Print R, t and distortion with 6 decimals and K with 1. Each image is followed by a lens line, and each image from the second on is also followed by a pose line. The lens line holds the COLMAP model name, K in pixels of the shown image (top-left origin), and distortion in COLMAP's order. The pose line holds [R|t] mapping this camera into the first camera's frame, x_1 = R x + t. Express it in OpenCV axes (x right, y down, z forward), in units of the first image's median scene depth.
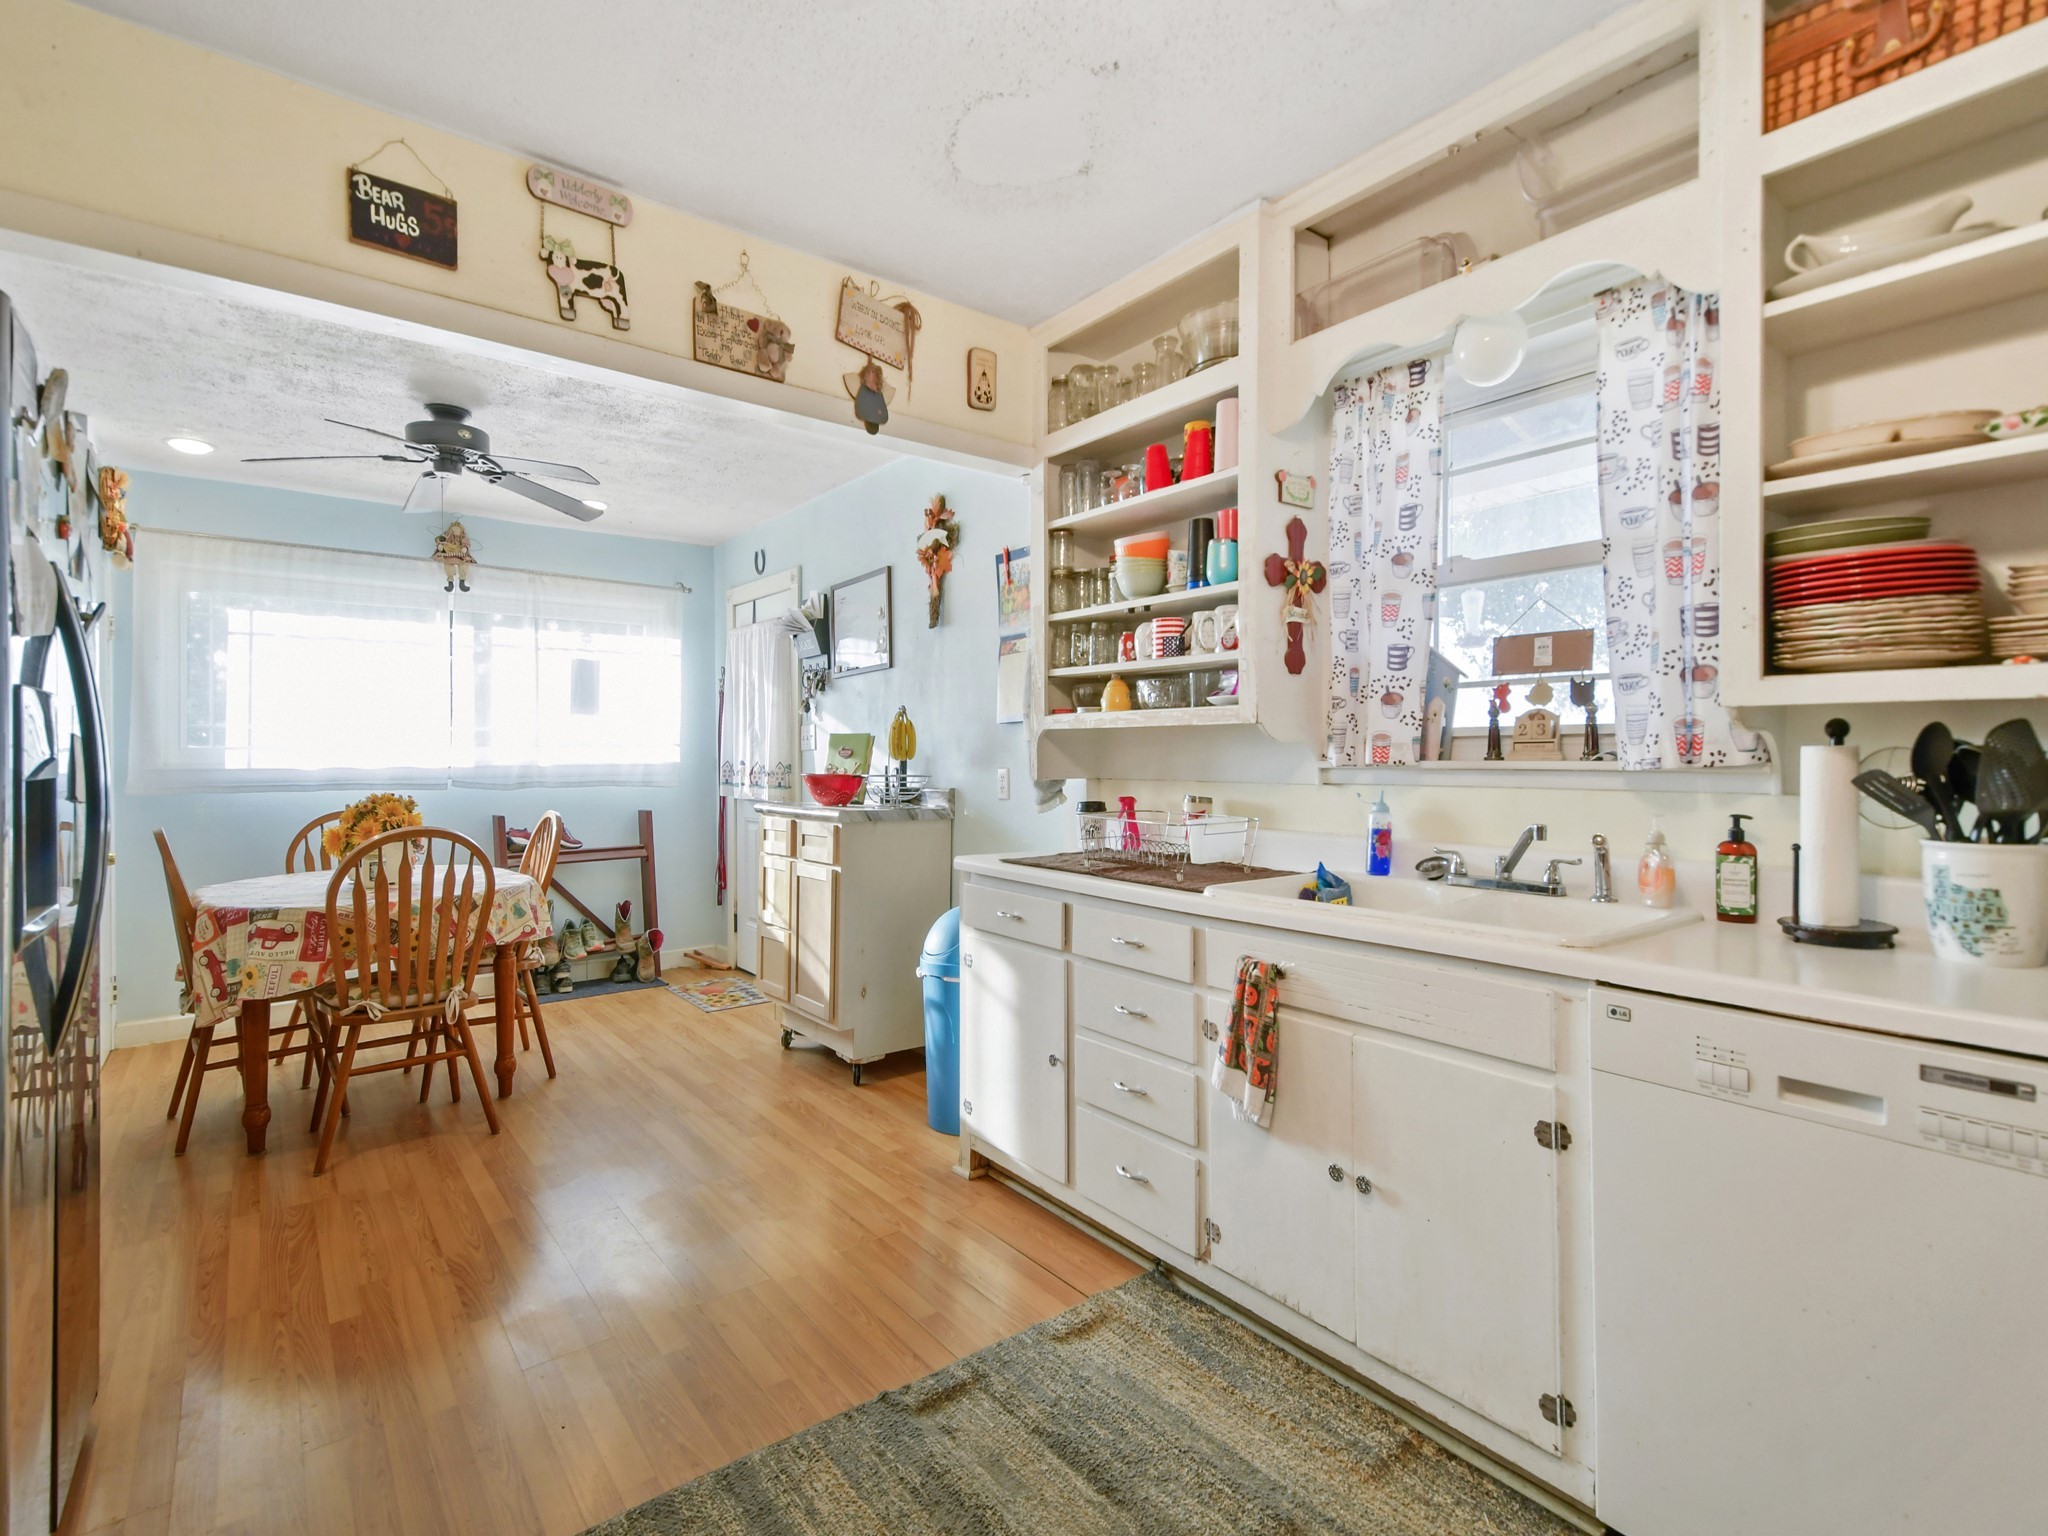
lens RADIAL K [[968.3, 0, 1007.0], [0, 968.3, 751.7], [0, 0, 1]] dist [0.053068, -0.028071]
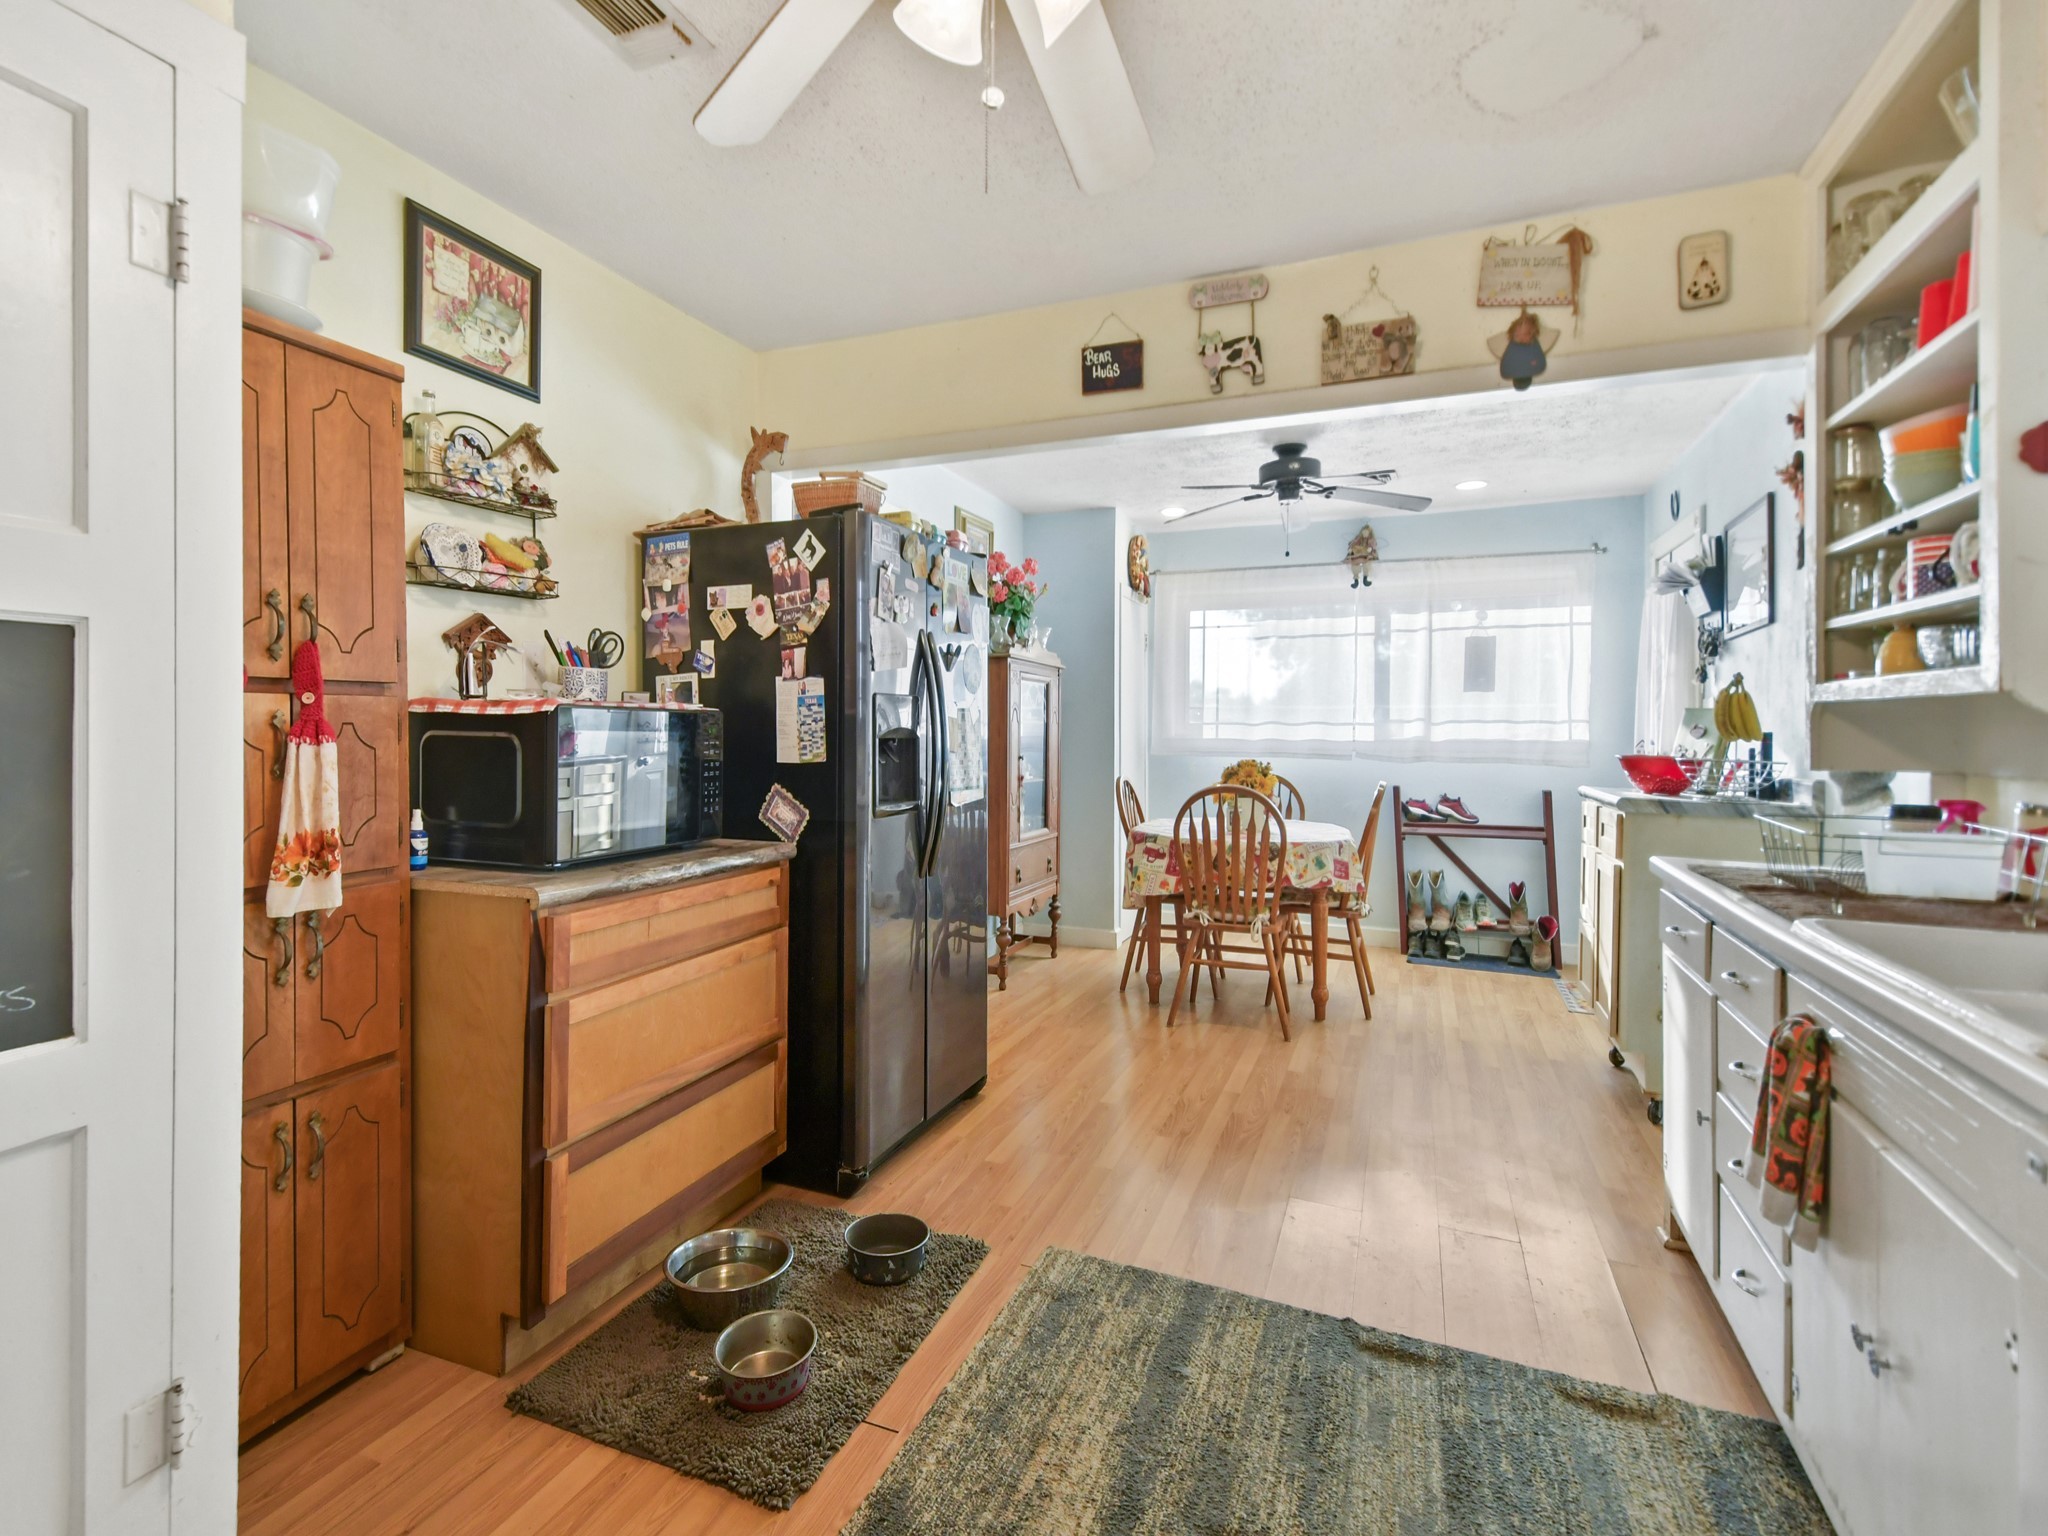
lens RADIAL K [[1001.1, 0, 967.7], [0, 1001.1, 728.9], [0, 0, 1]] dist [0.045123, -0.016701]
pose [[0.483704, 0.008310, -0.875192, 0.336391], [-0.007299, 0.999958, 0.005461, -0.001518], [0.875201, 0.003747, 0.483745, 0.045702]]
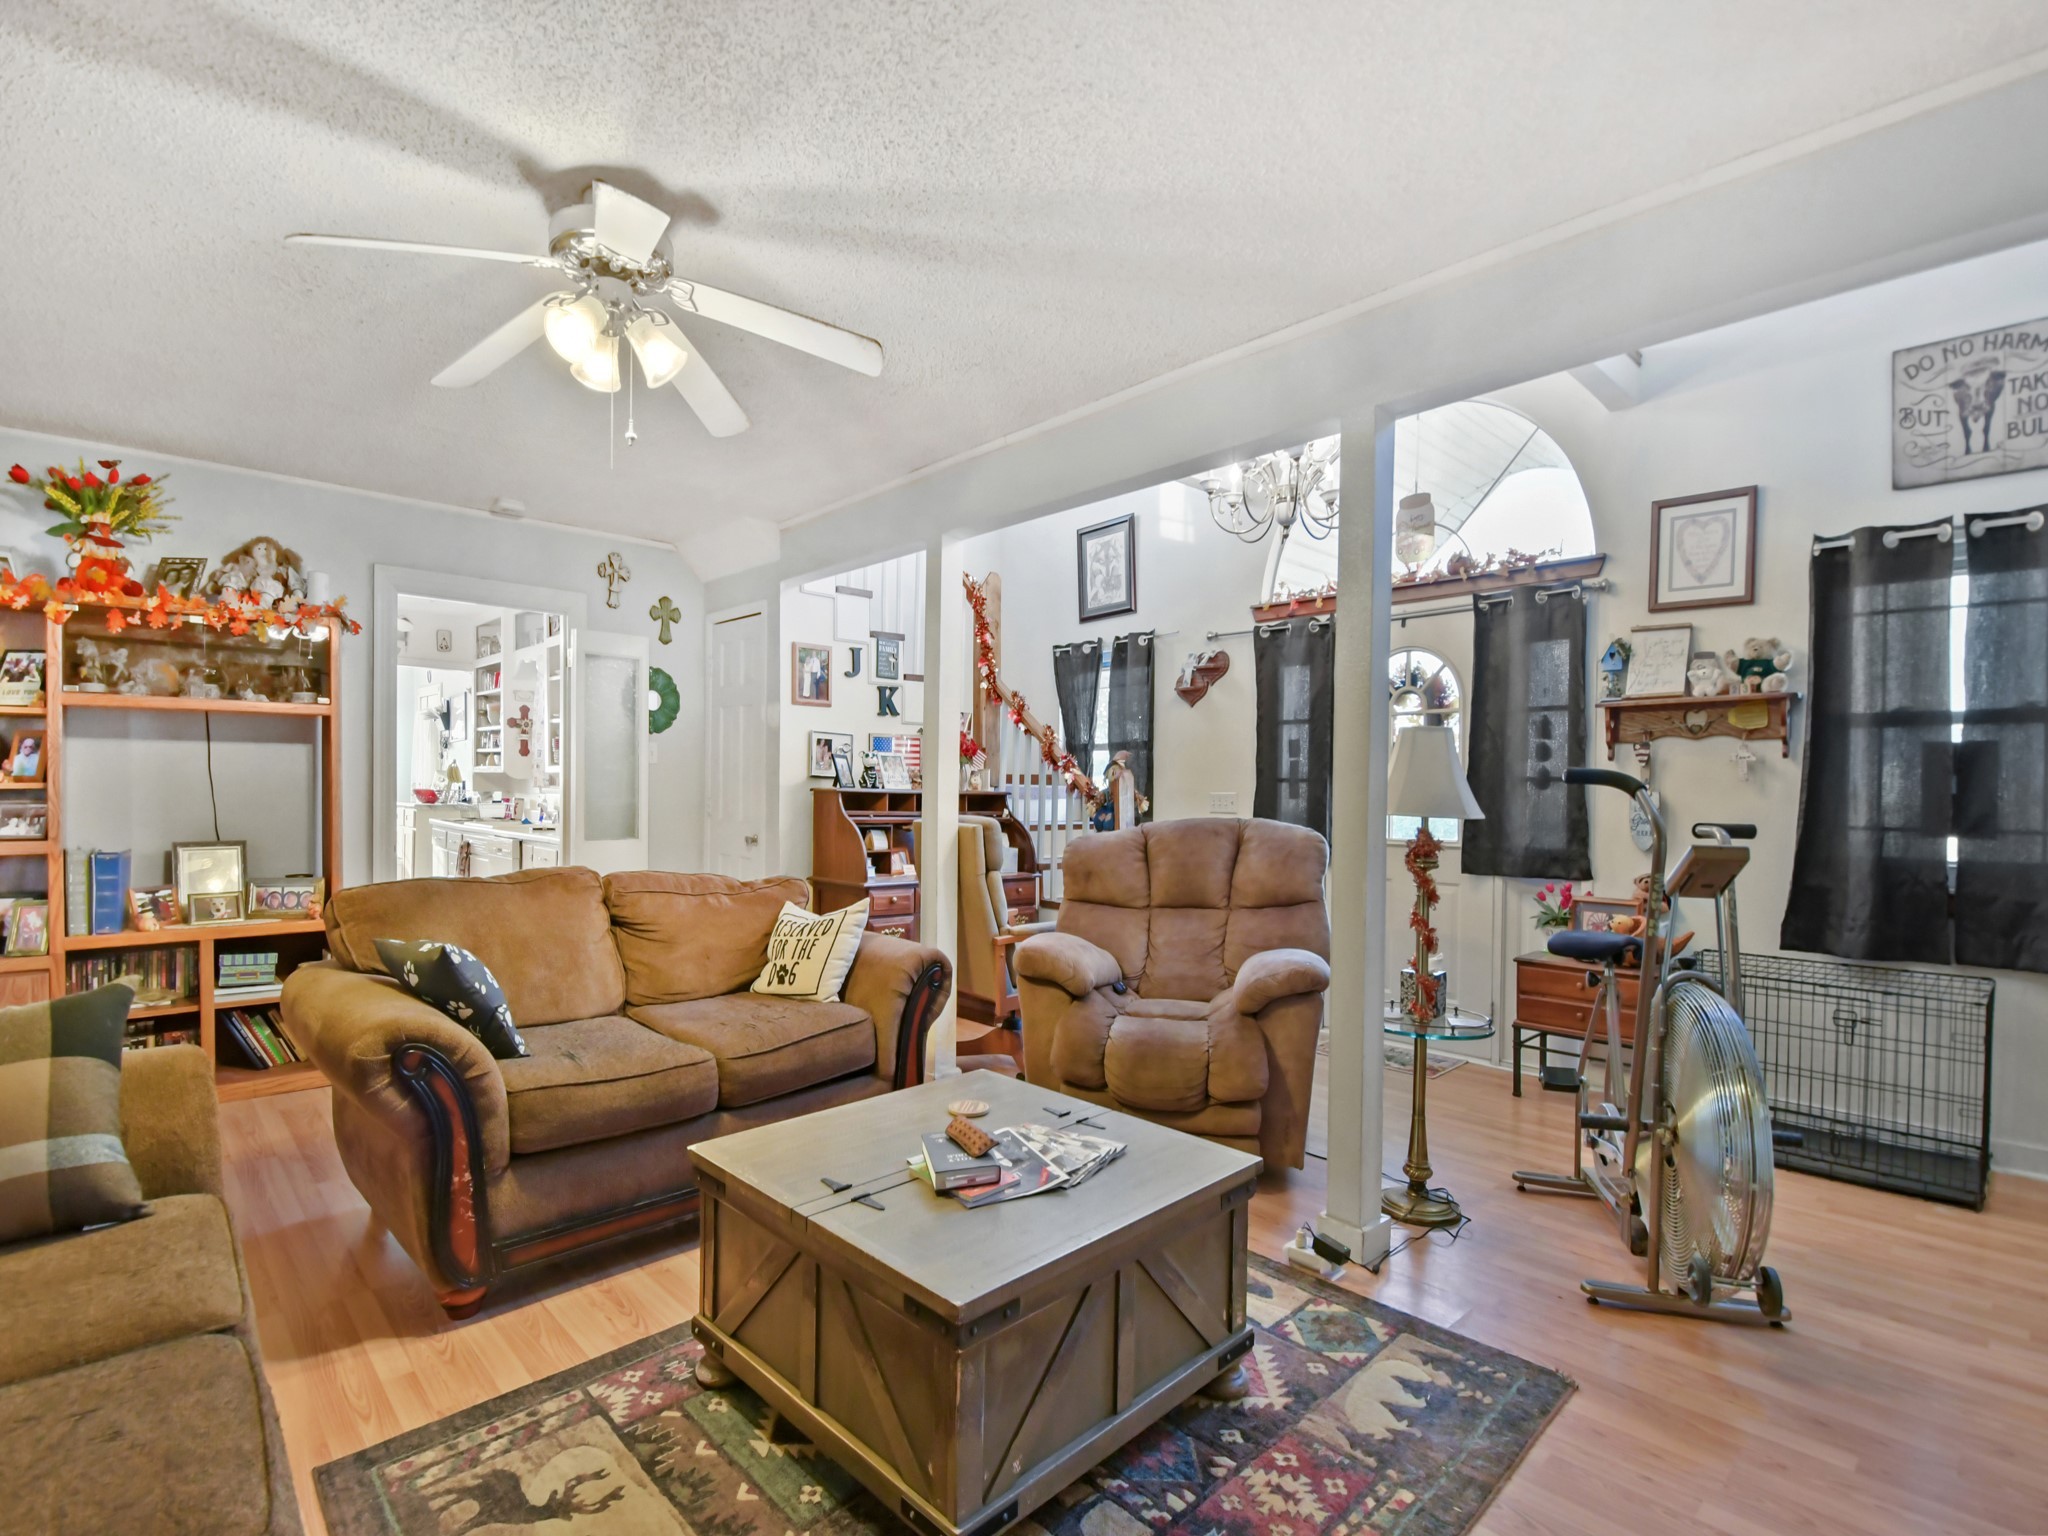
lens RADIAL K [[963.0, 0, 1019.6], [0, 963.0, 785.5], [0, 0, 1]] dist [0.056308, -0.039767]
pose [[0.994644, 0.016318, 0.102067, 1.009503], [-0.016624, 0.999860, 0.002147, -0.013699], [-0.102017, -0.003832, 0.994775, -1.445900]]
